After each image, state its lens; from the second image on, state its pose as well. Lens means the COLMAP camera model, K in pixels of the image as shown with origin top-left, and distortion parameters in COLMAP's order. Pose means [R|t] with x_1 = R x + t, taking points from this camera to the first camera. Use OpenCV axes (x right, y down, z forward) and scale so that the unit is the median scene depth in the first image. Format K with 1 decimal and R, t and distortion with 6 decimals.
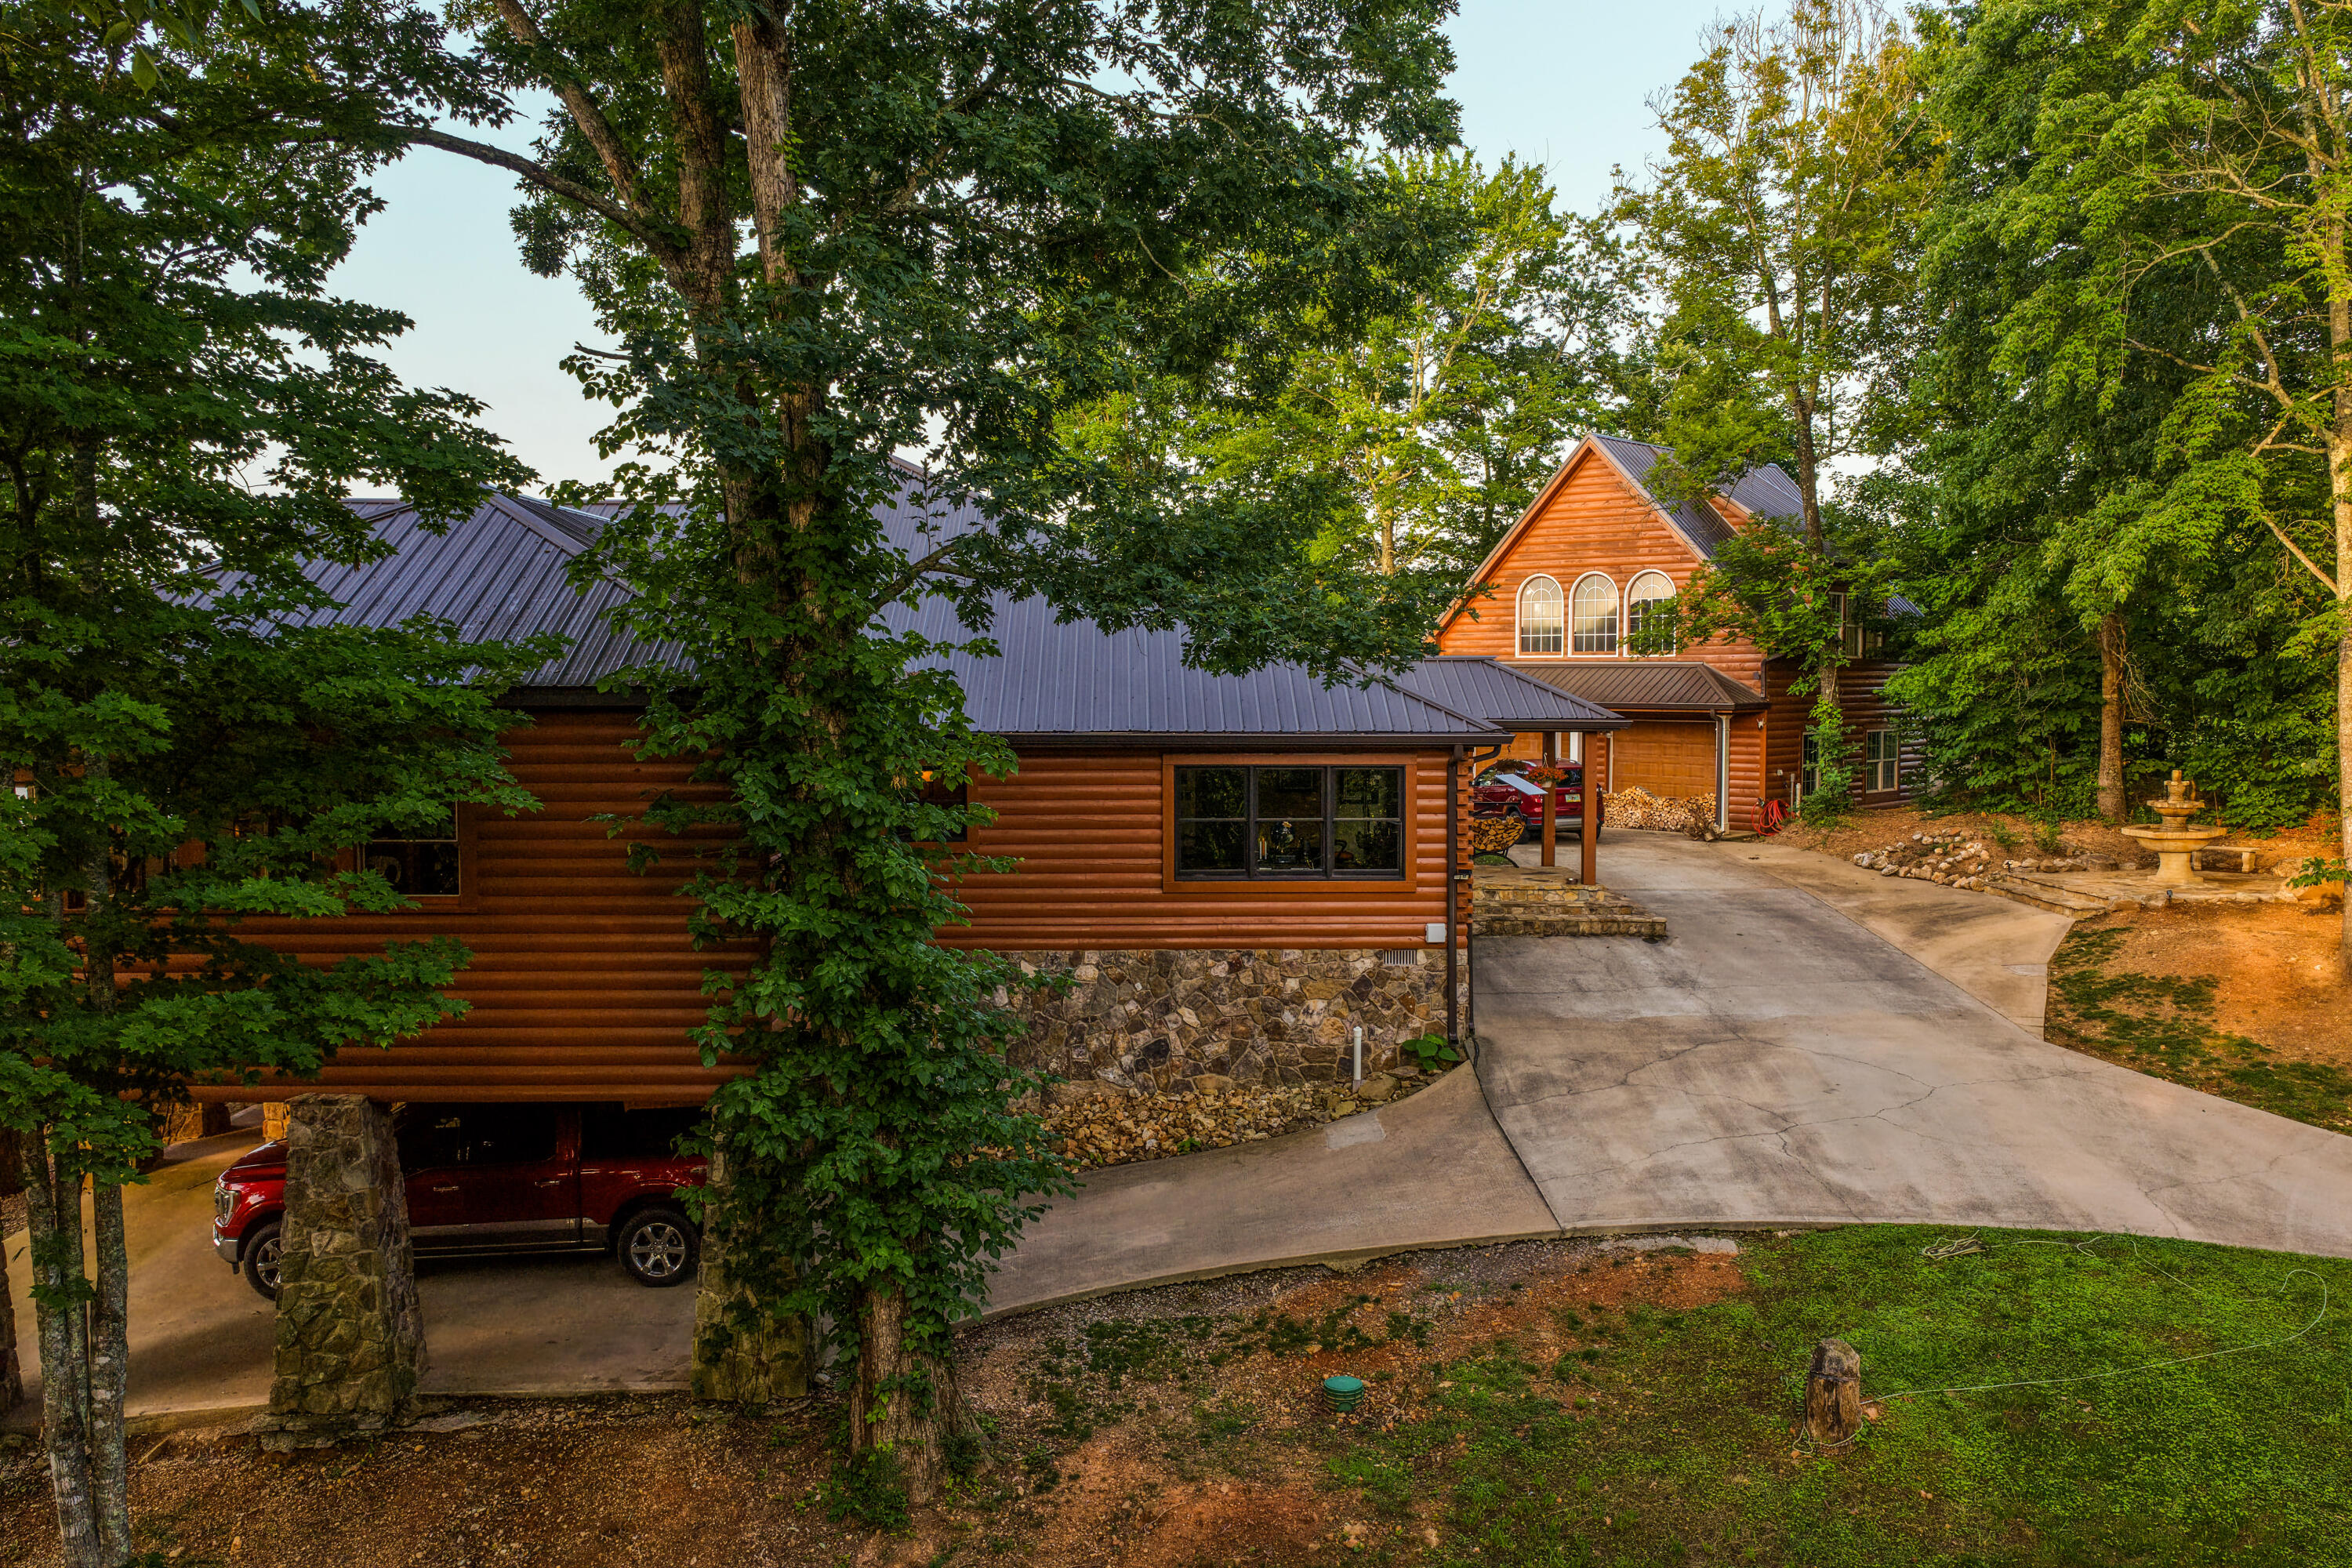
lens RADIAL K [[1958.2, 0, 1185.5], [0, 1958.2, 791.1], [0, 0, 1]] dist [-0.012299, 0.037856]
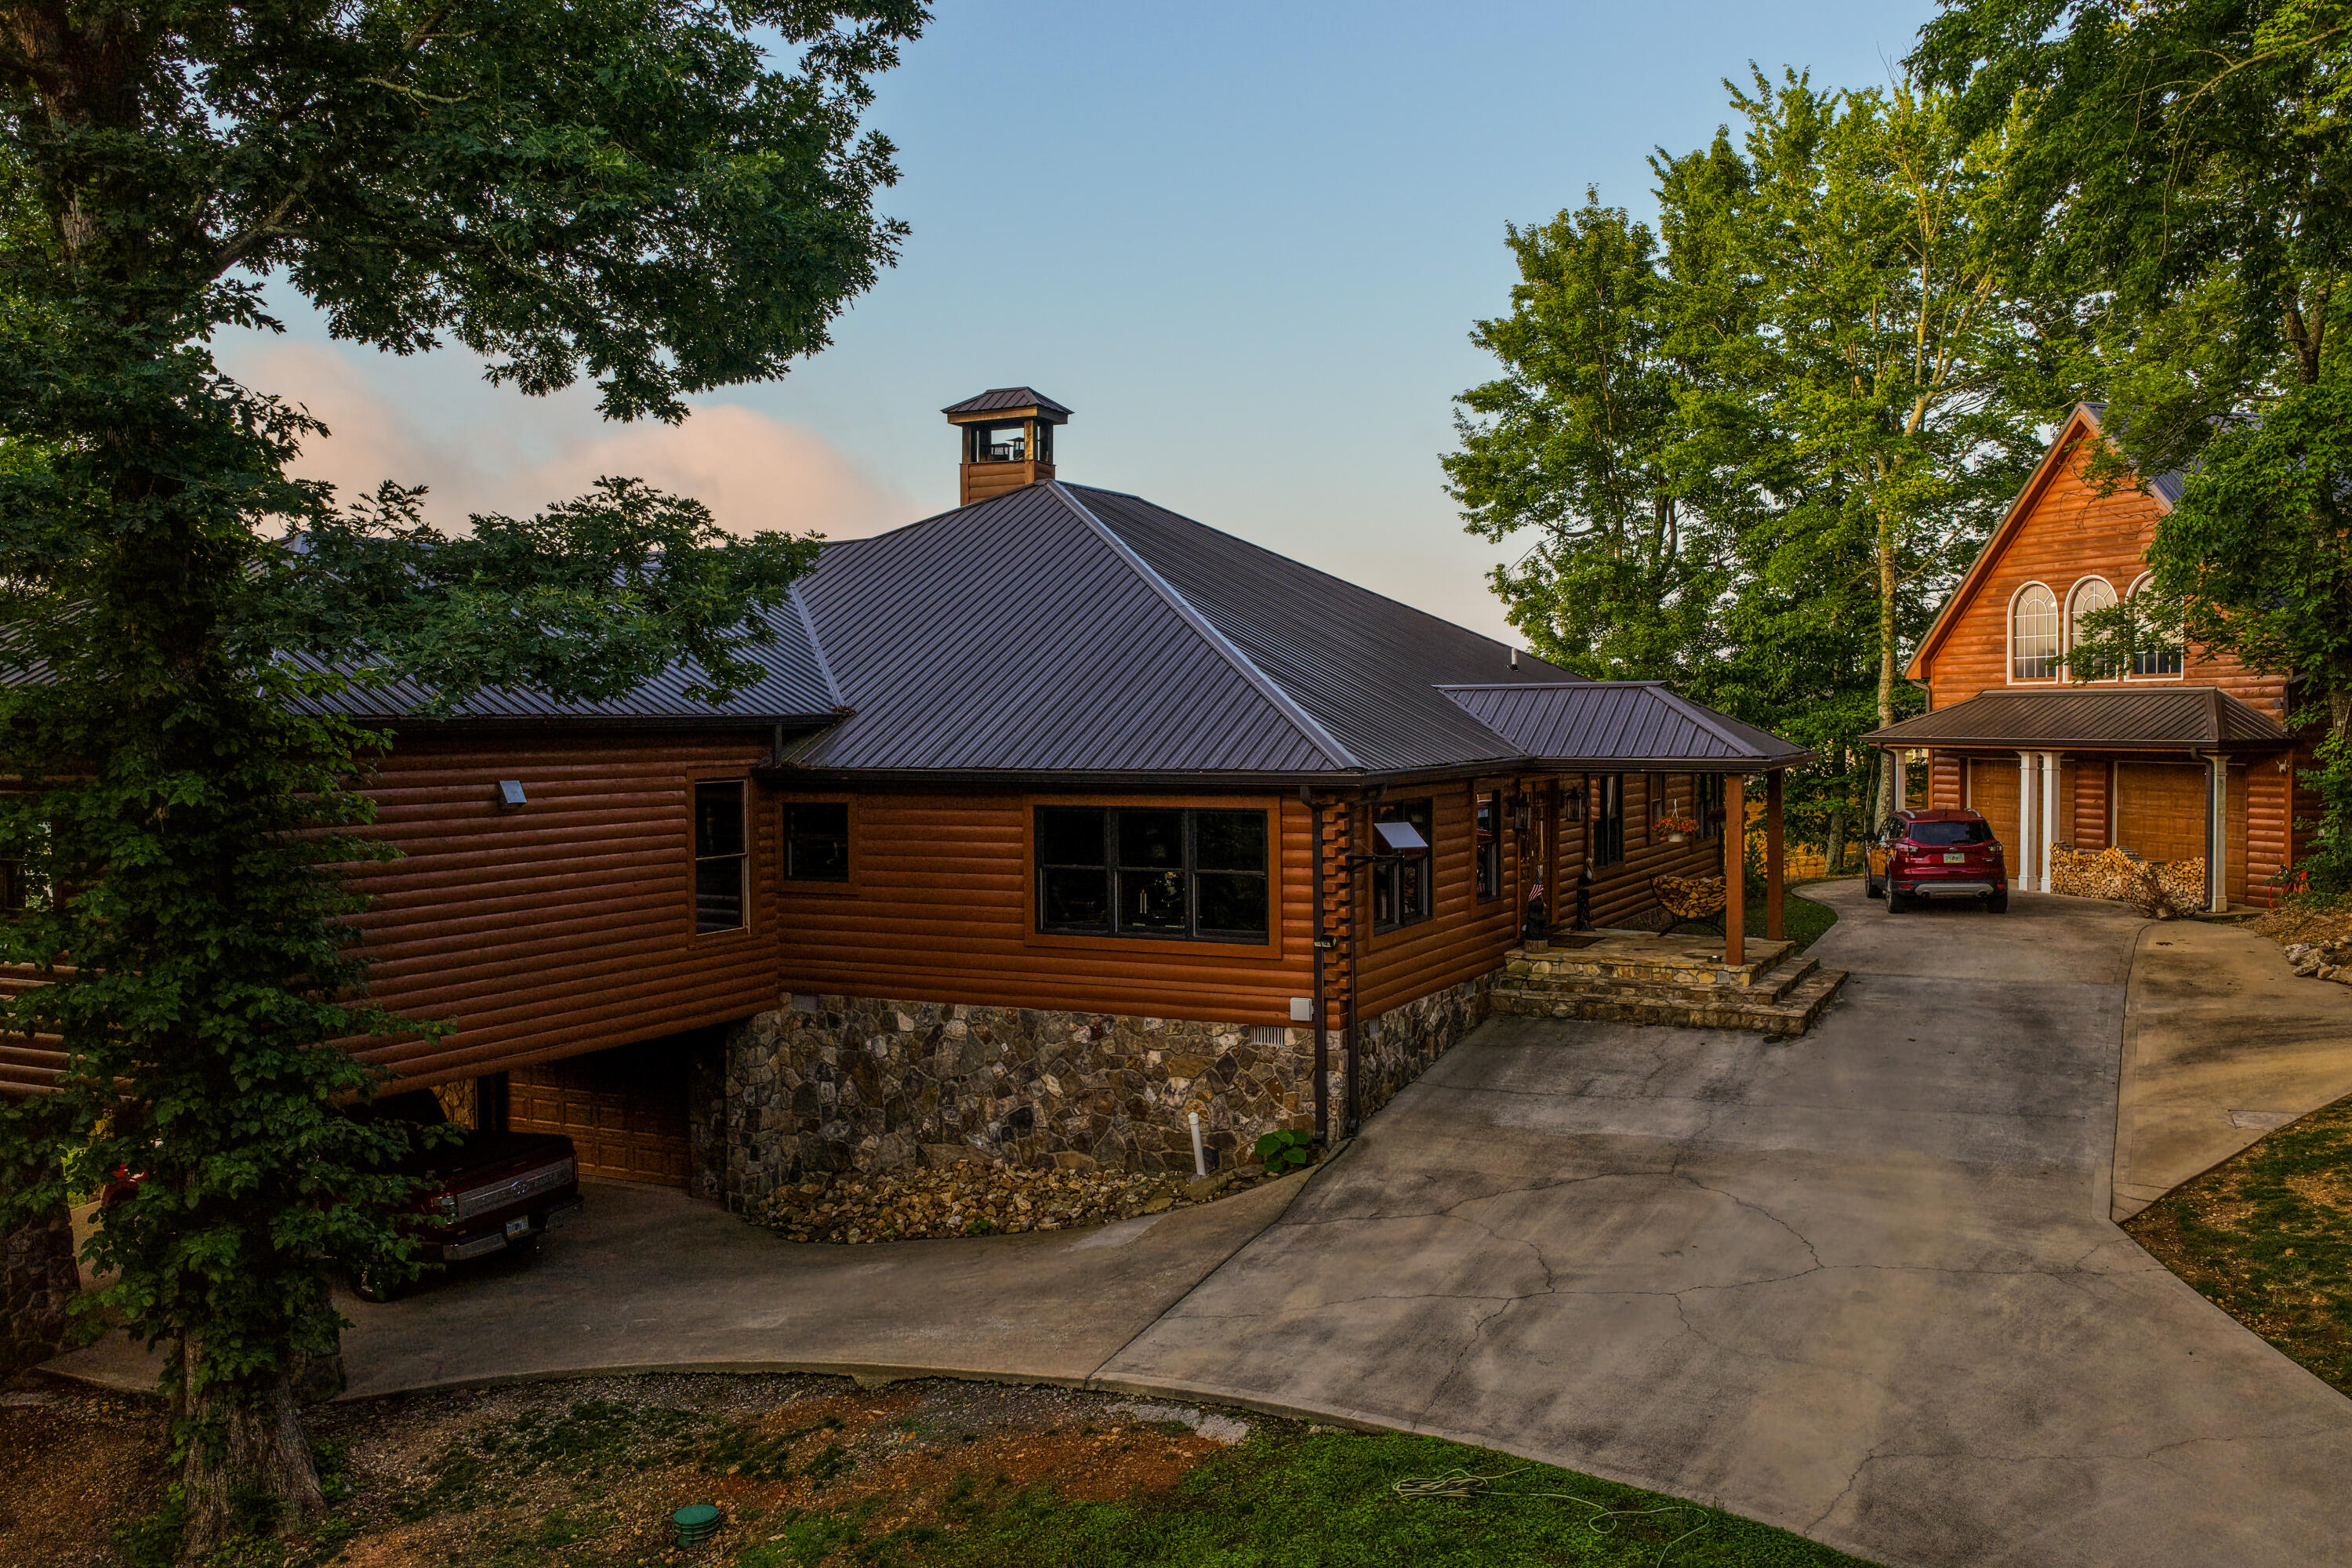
lens RADIAL K [[1958.2, 0, 1178.7], [0, 1958.2, 782.2], [0, 0, 1]] dist [-0.012299, 0.037856]
pose [[0.879791, 0.008702, -0.475281, 0.481193], [-0.021484, 0.999539, -0.021470, -0.005903], [0.474875, 0.029100, 0.879572, 0.232165]]
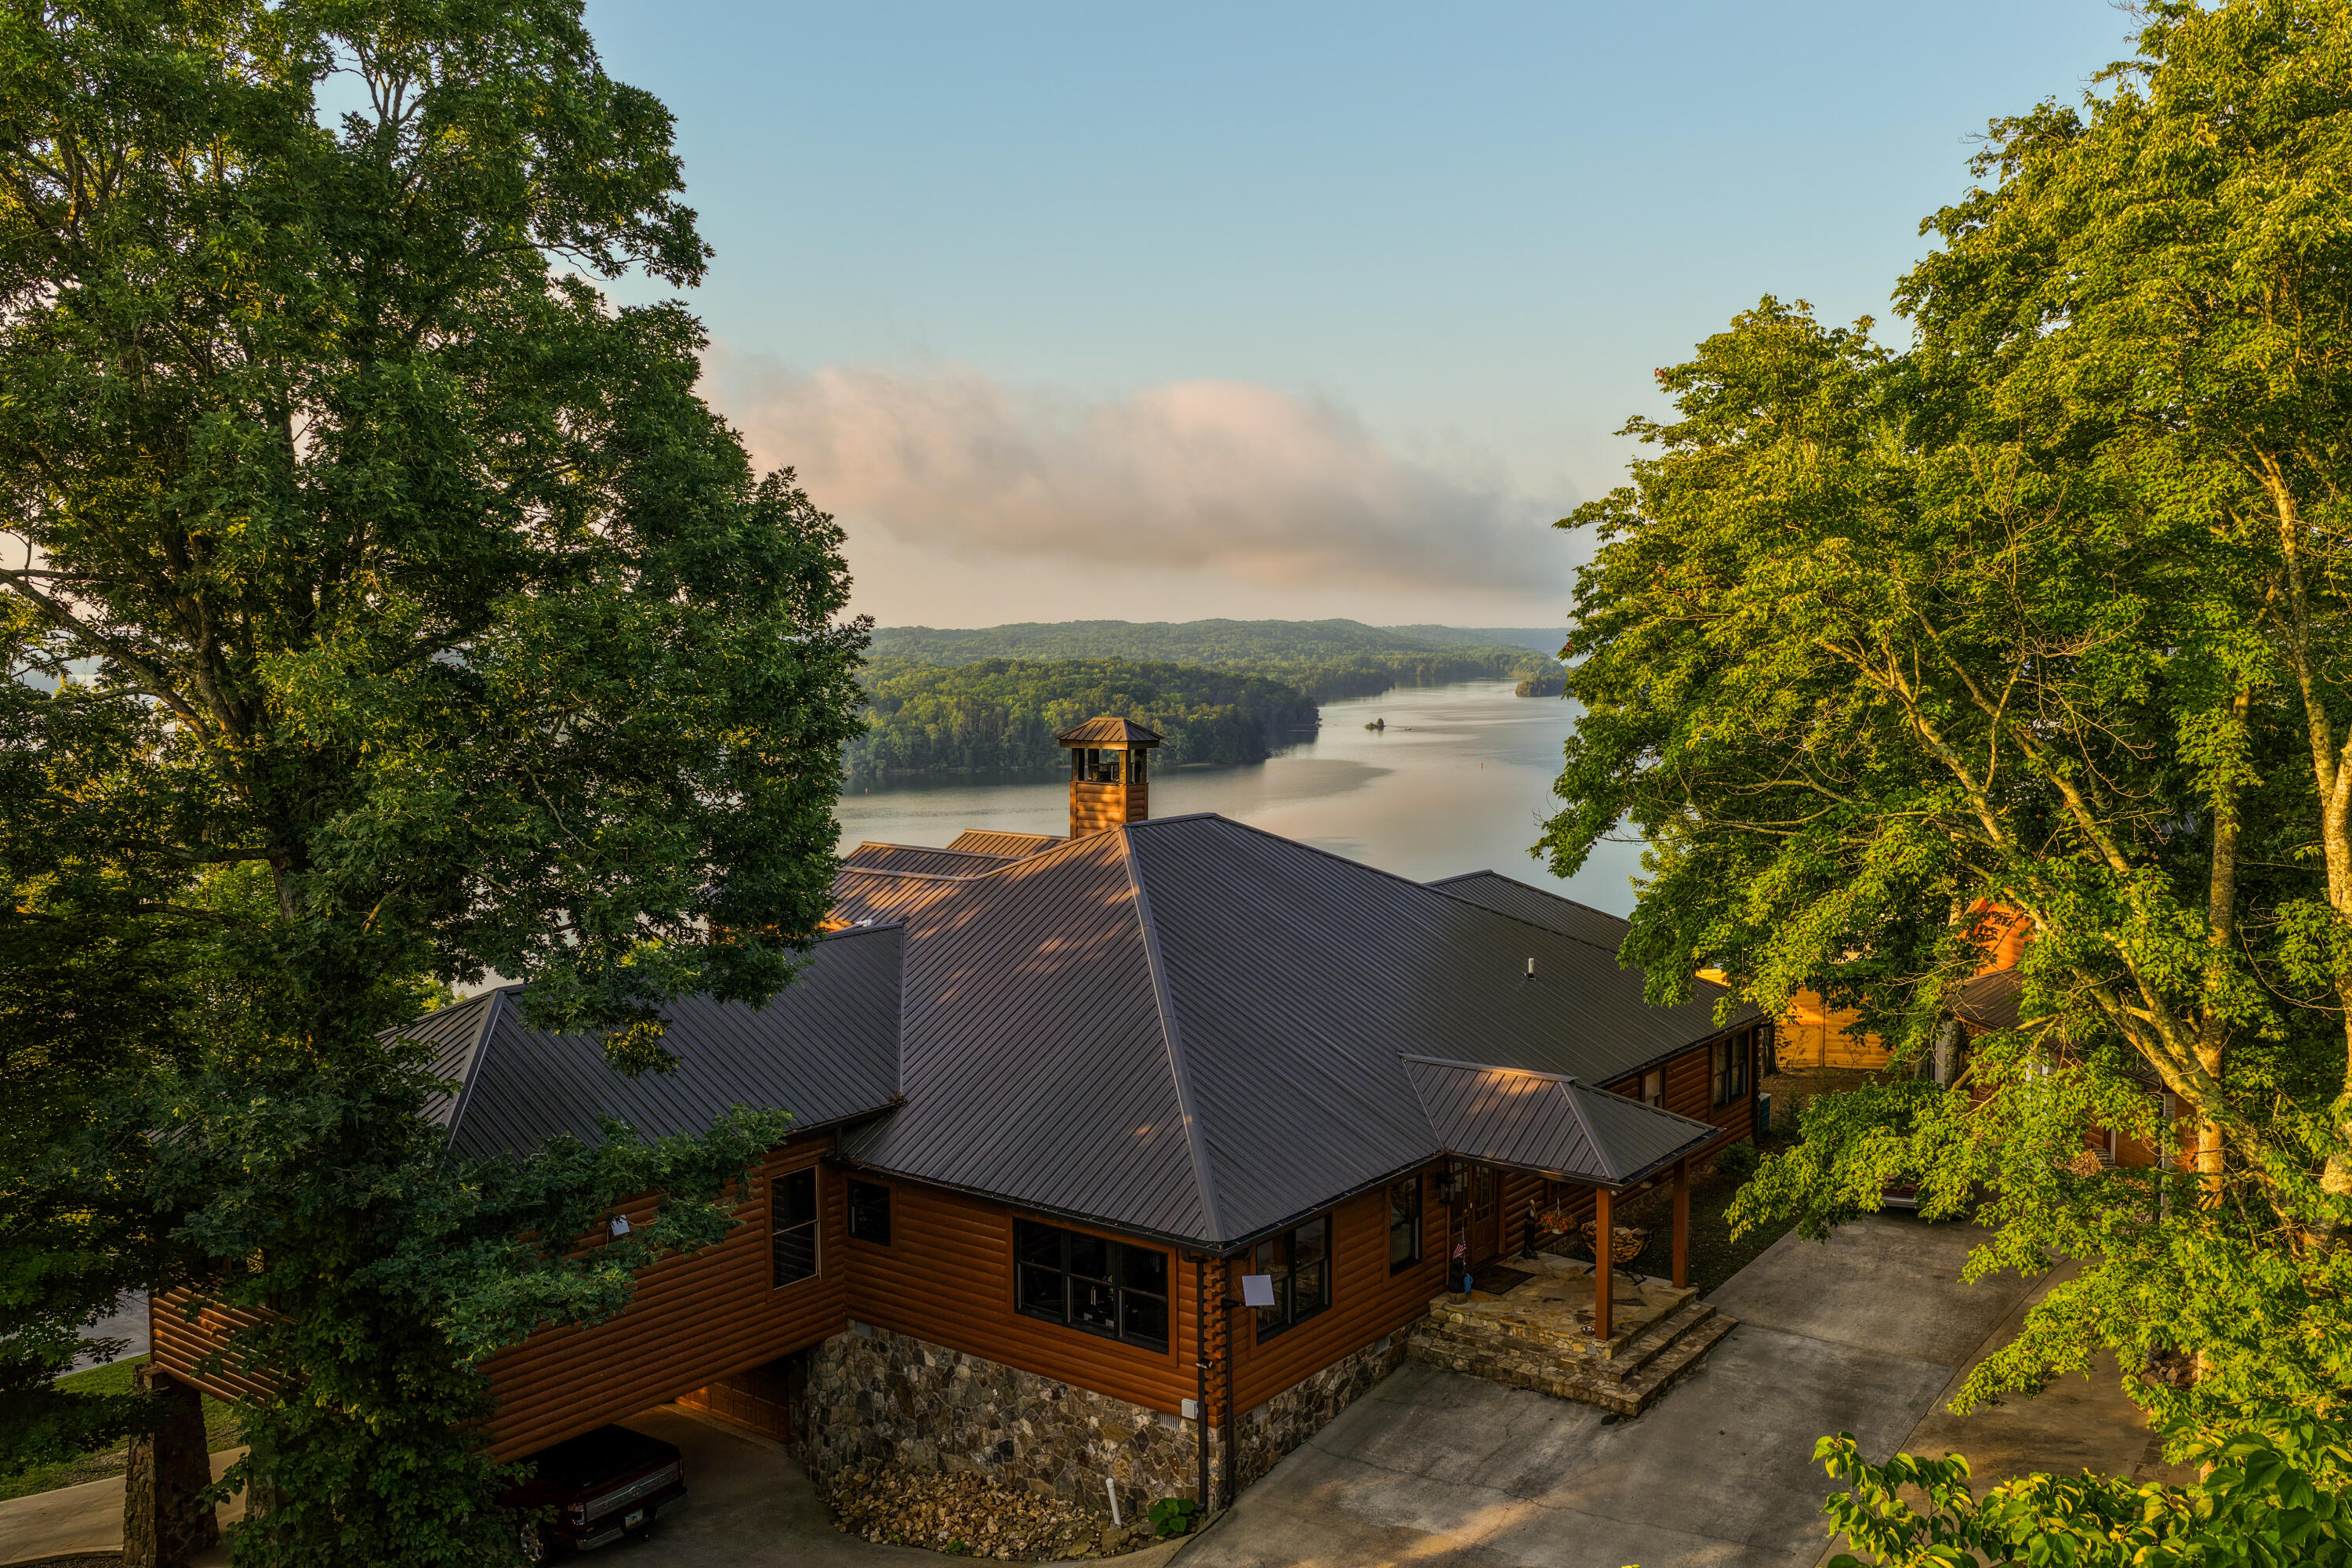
lens RADIAL K [[1958.2, 0, 1183.1], [0, 1958.2, 785.6], [0, 0, 1]] dist [-0.012299, 0.037856]
pose [[0.776966, 0.042837, -0.628084, 0.801074], [-0.031813, 0.999079, 0.028785, -0.308953], [0.628739, -0.002384, 0.777613, 0.144169]]
